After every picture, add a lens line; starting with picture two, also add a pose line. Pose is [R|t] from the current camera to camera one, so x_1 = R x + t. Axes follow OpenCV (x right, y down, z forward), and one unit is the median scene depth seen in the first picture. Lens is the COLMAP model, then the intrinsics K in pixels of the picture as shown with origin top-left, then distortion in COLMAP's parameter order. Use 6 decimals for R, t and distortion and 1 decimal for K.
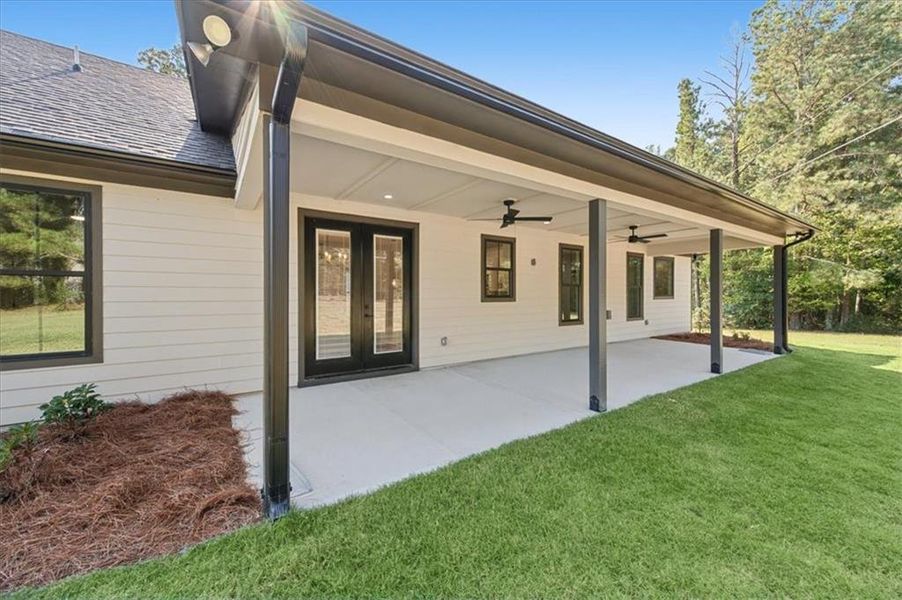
lens RADIAL K [[349.8, 0, 449.7], [0, 349.8, 296.4], [0, 0, 1]] dist [-0.018581, -0.000099]
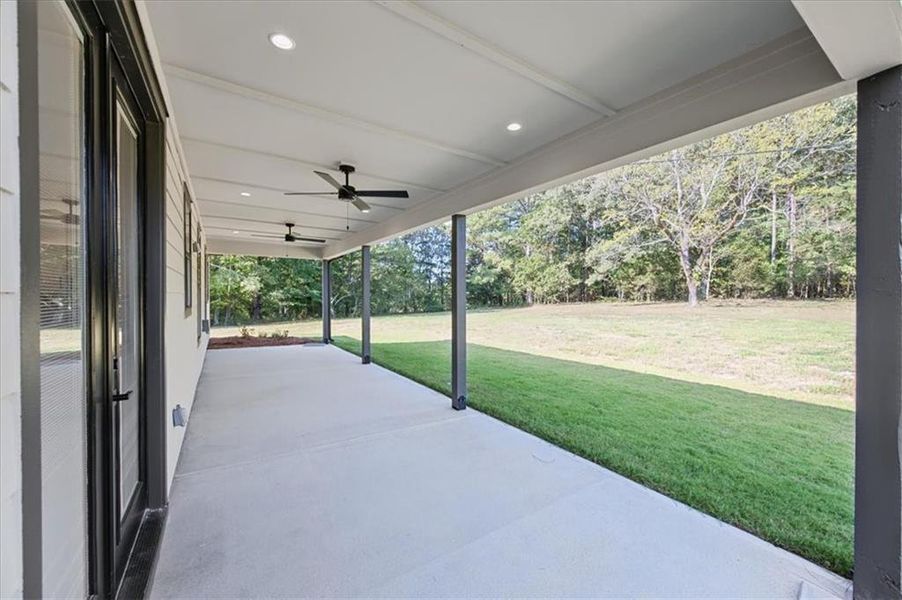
lens RADIAL K [[349.8, 0, 449.8], [0, 349.8, 298.4], [0, 0, 1]] dist [-0.018581, -0.000099]
pose [[0.009329, -0.007384, 0.999929, -0.348267], [0.001897, 0.999971, 0.007366, -0.012358], [-0.999955, 0.001828, 0.009342, 0.533252]]
